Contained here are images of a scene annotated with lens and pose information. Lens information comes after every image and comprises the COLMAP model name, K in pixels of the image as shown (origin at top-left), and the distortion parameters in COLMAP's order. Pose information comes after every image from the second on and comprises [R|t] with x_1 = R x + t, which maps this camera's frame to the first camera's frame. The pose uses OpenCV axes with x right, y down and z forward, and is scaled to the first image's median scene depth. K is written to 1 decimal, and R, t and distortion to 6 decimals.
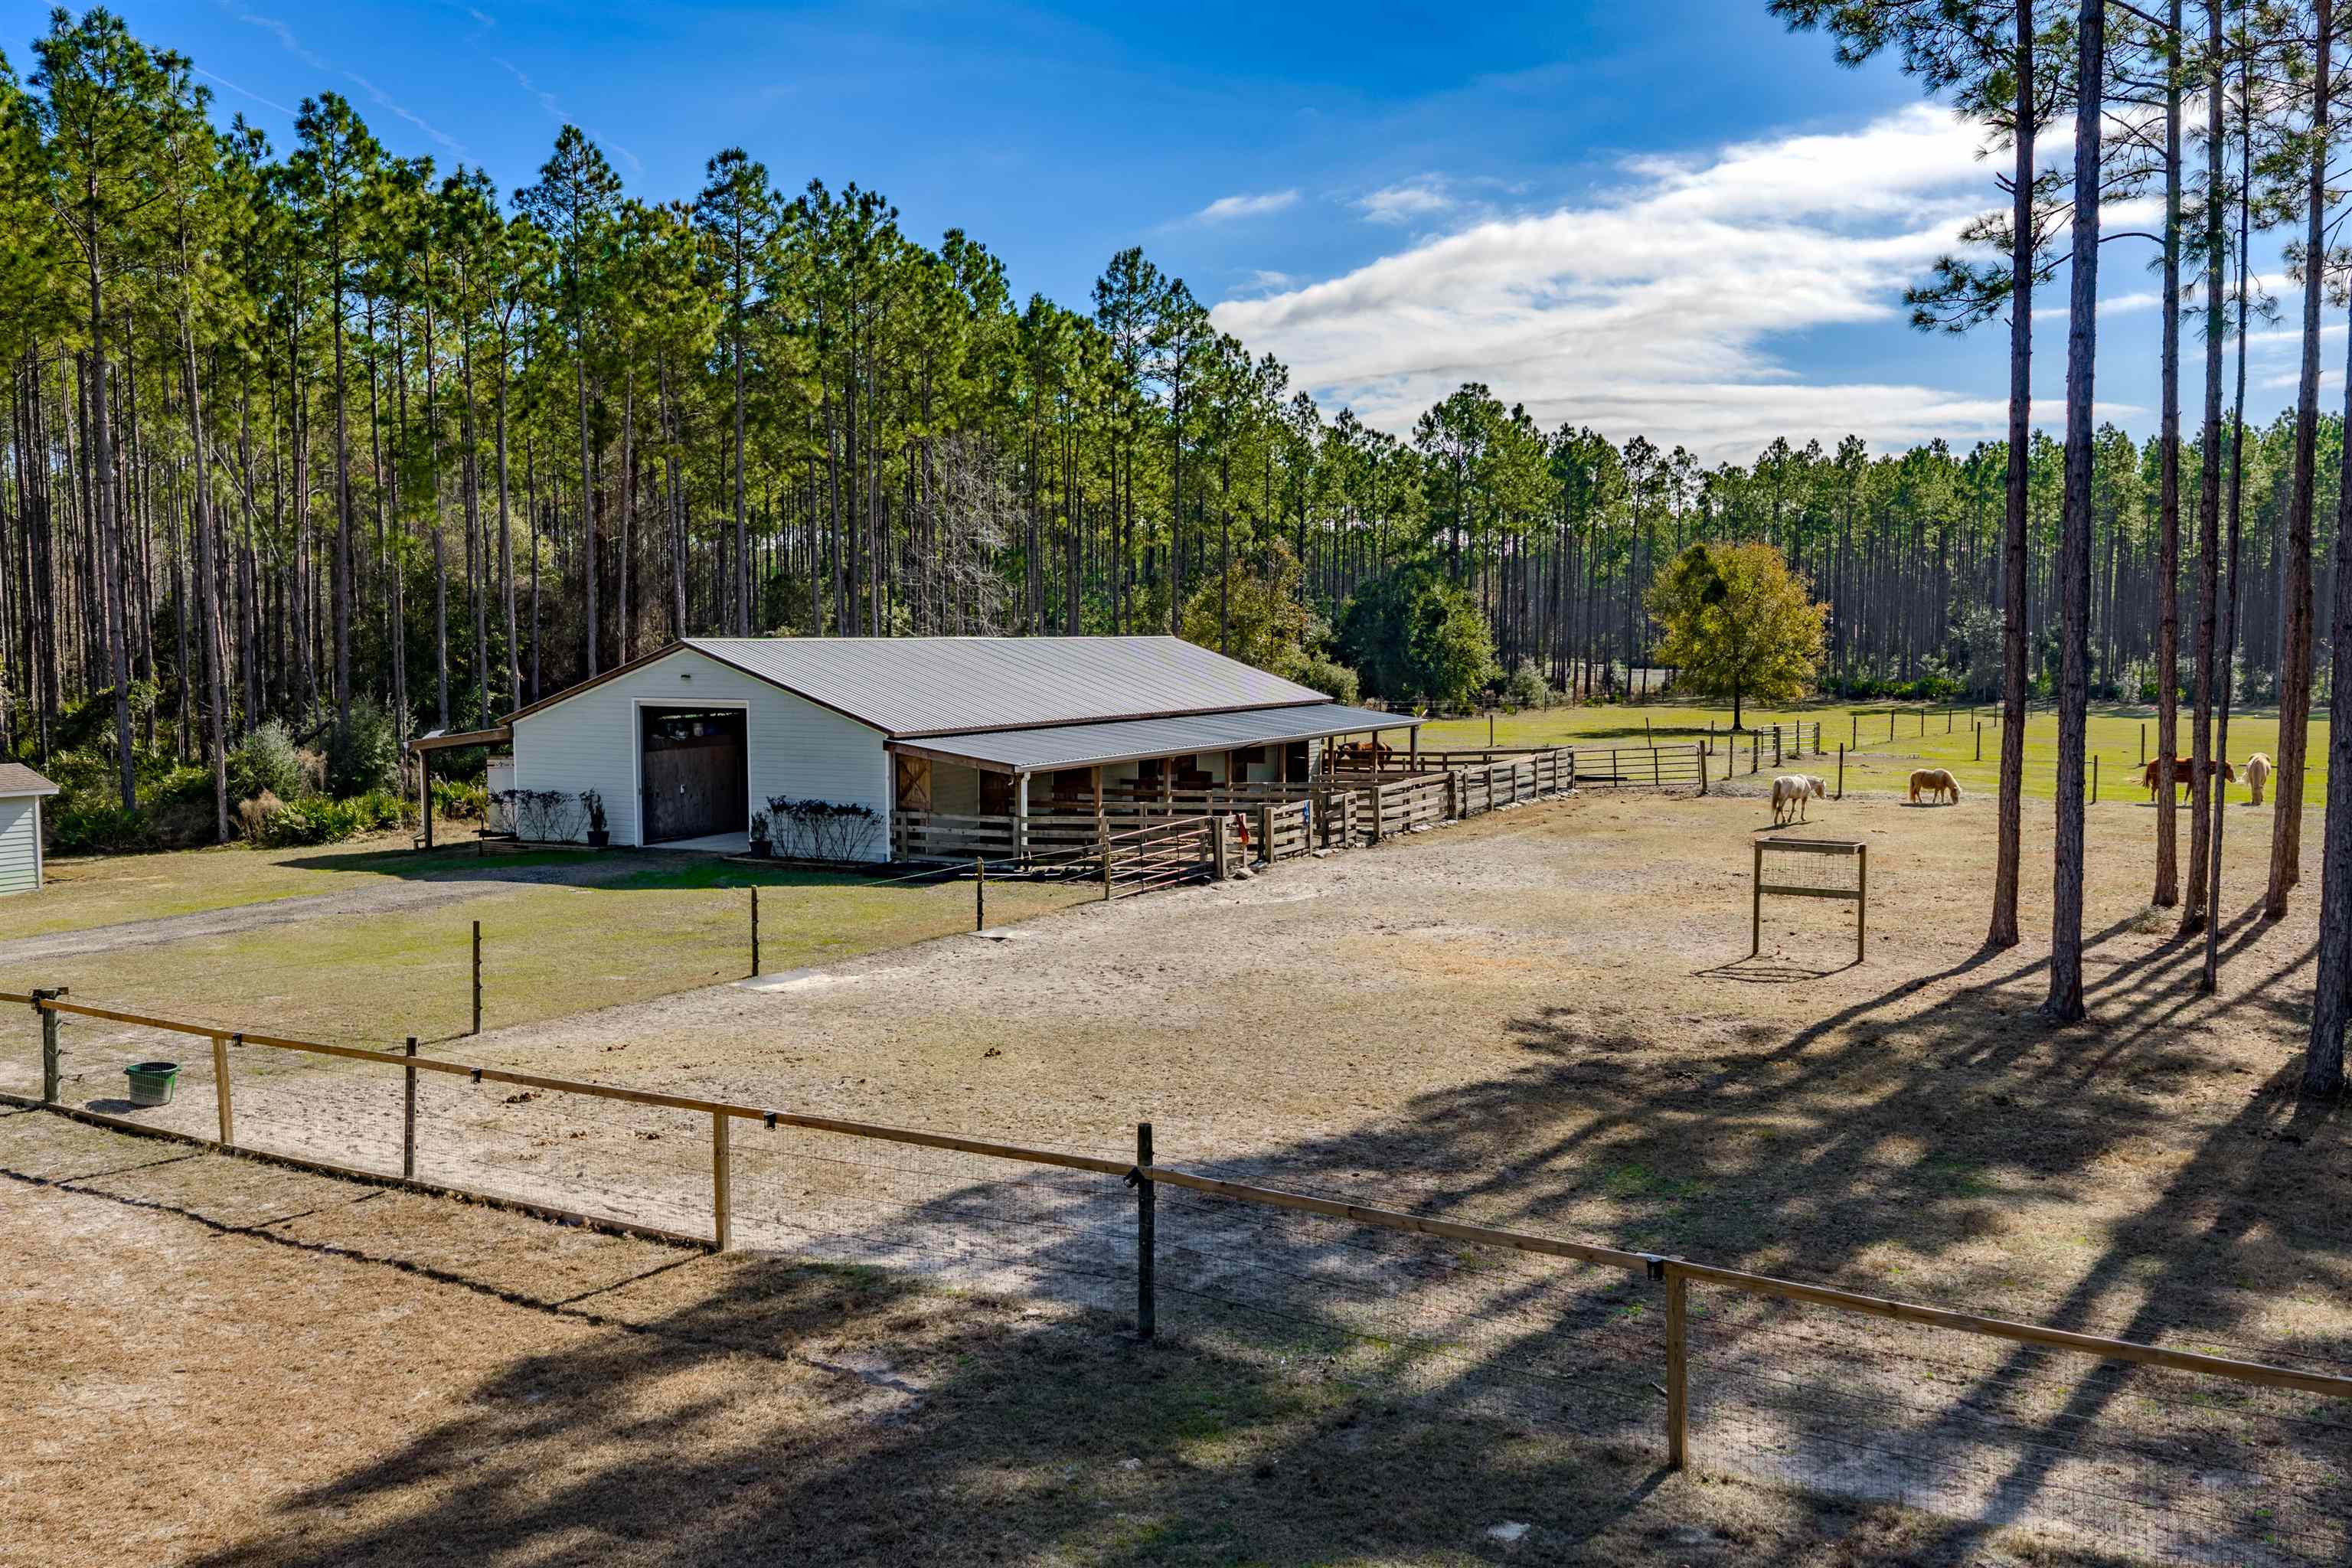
lens RADIAL K [[1985.5, 0, 1171.9], [0, 1985.5, 807.7], [0, 0, 1]] dist [0.004890, -0.006846]
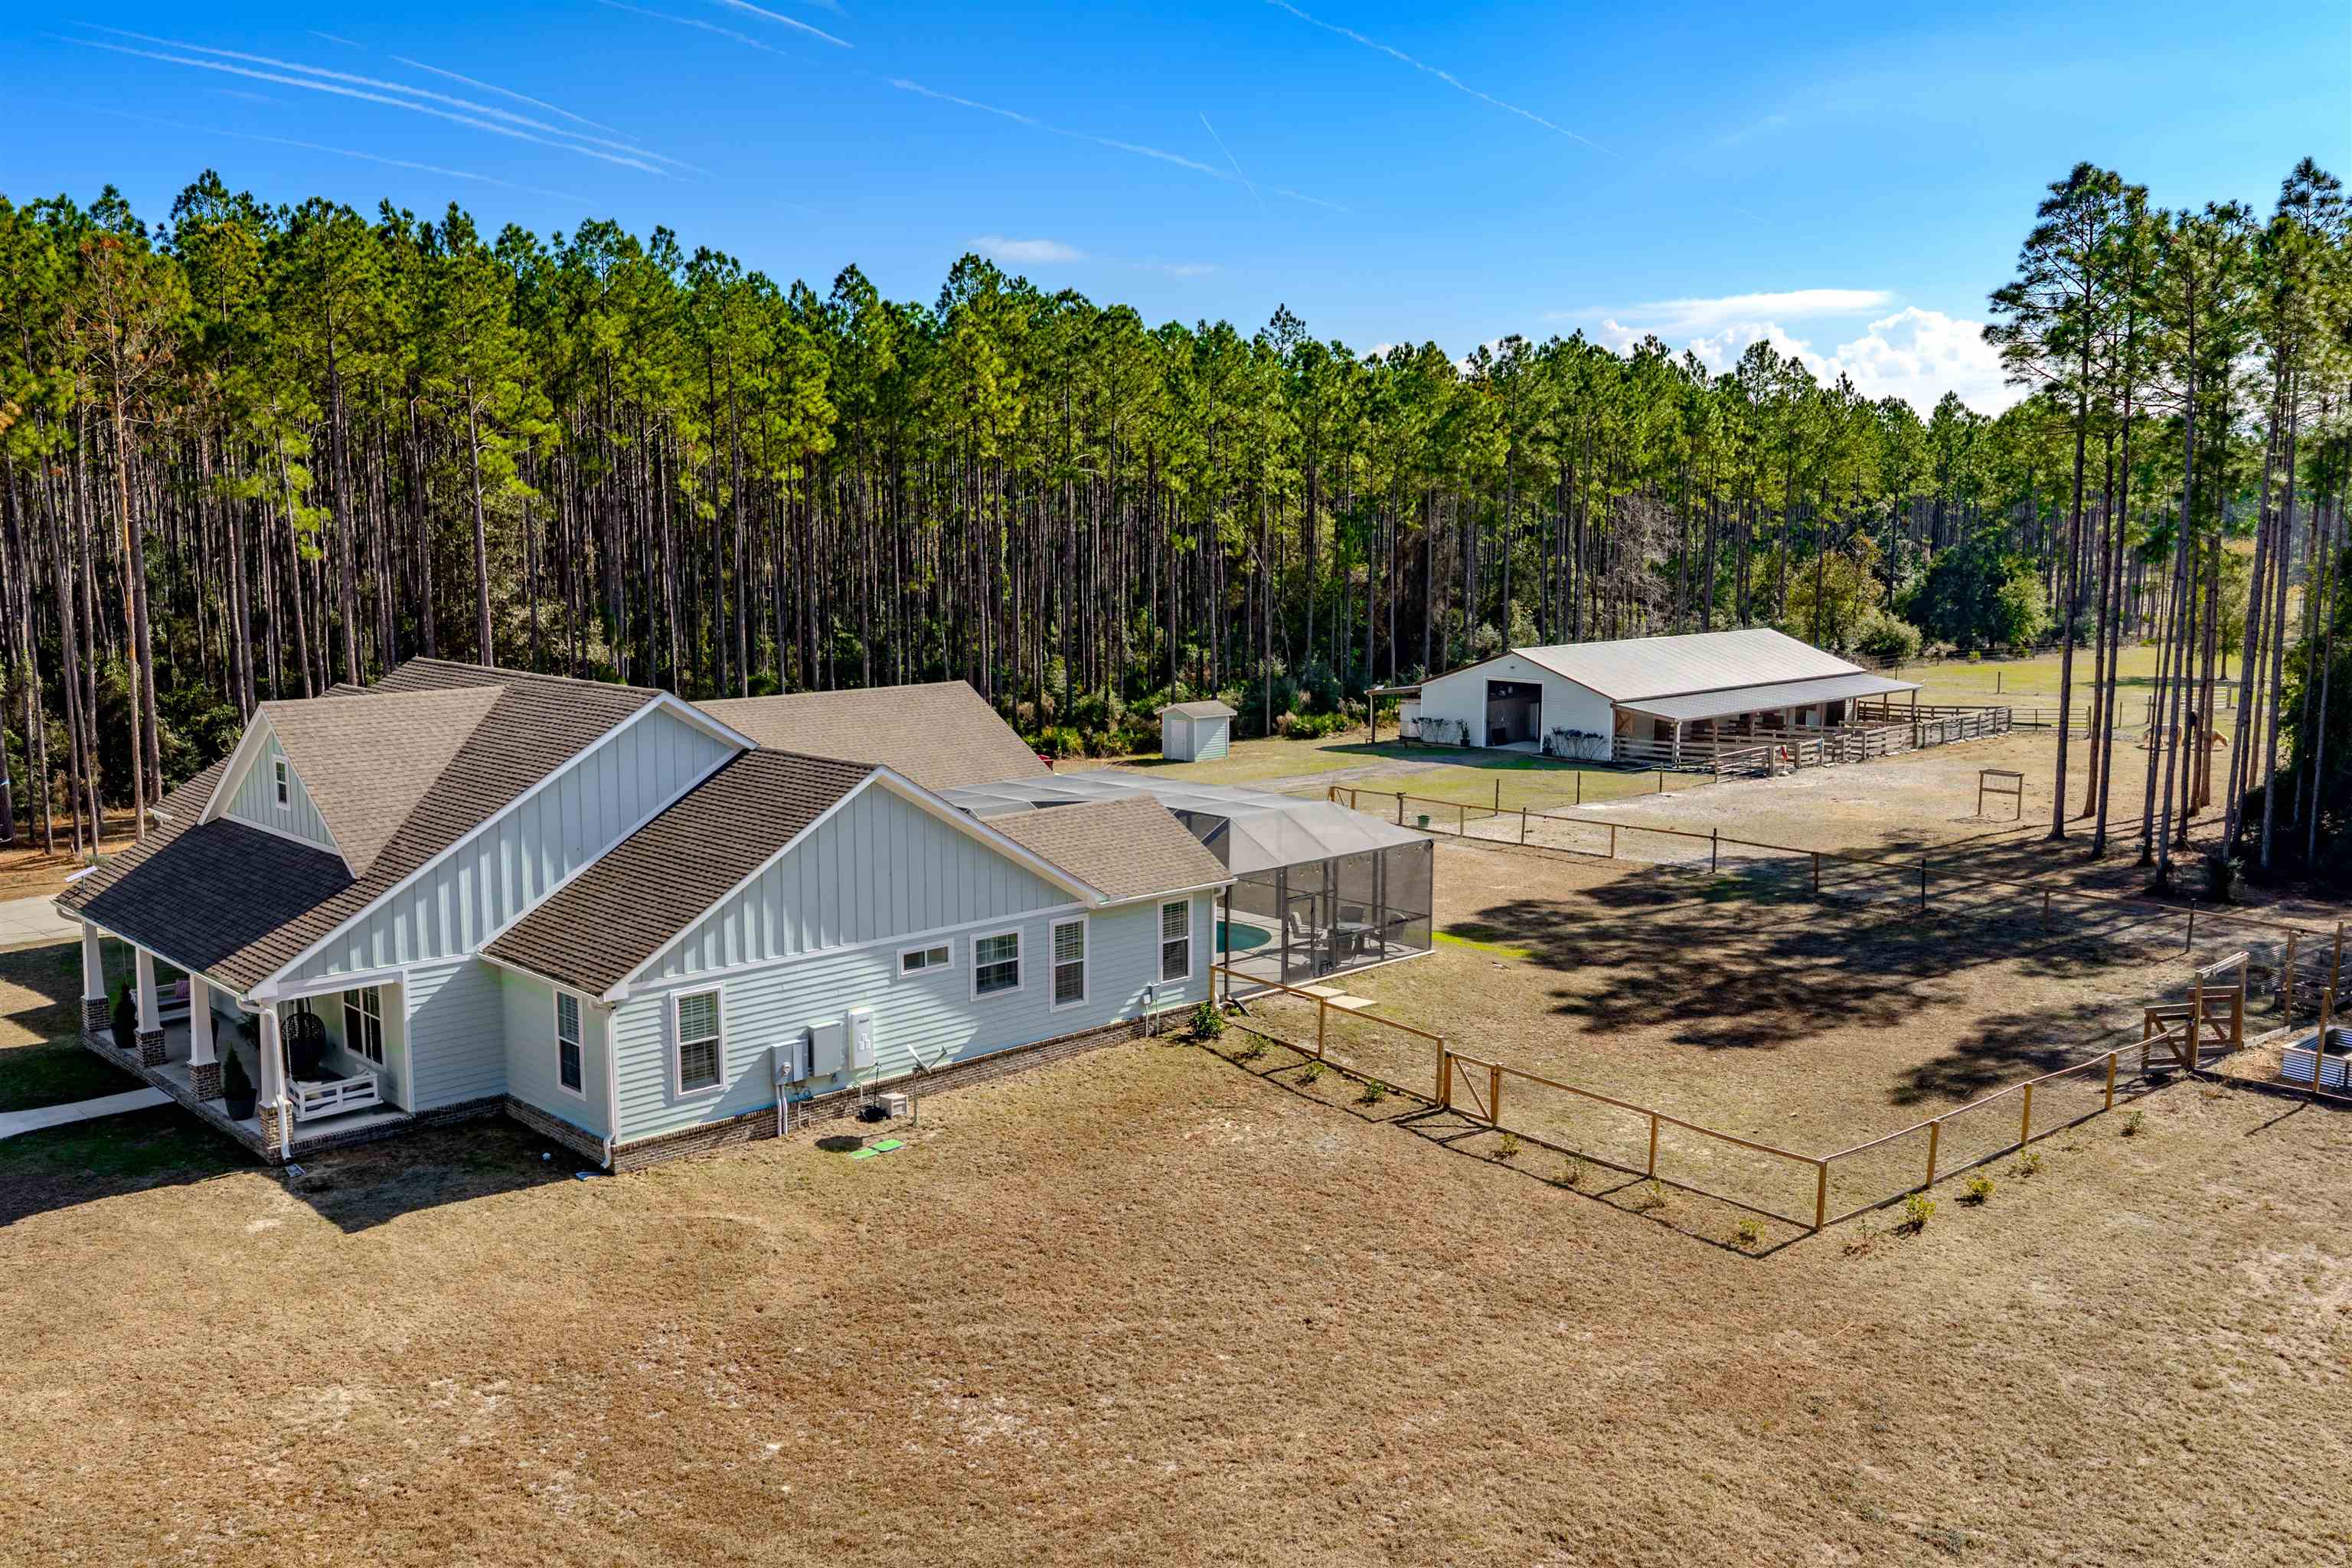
lens RADIAL K [[1985.5, 0, 1171.9], [0, 1985.5, 807.7], [0, 0, 1]] dist [0.004890, -0.006846]
pose [[0.951740, 0.049039, -0.302964, 0.052032], [-0.030641, 0.997402, 0.065188, -0.042904], [0.305373, -0.052759, 0.950770, -1.070132]]
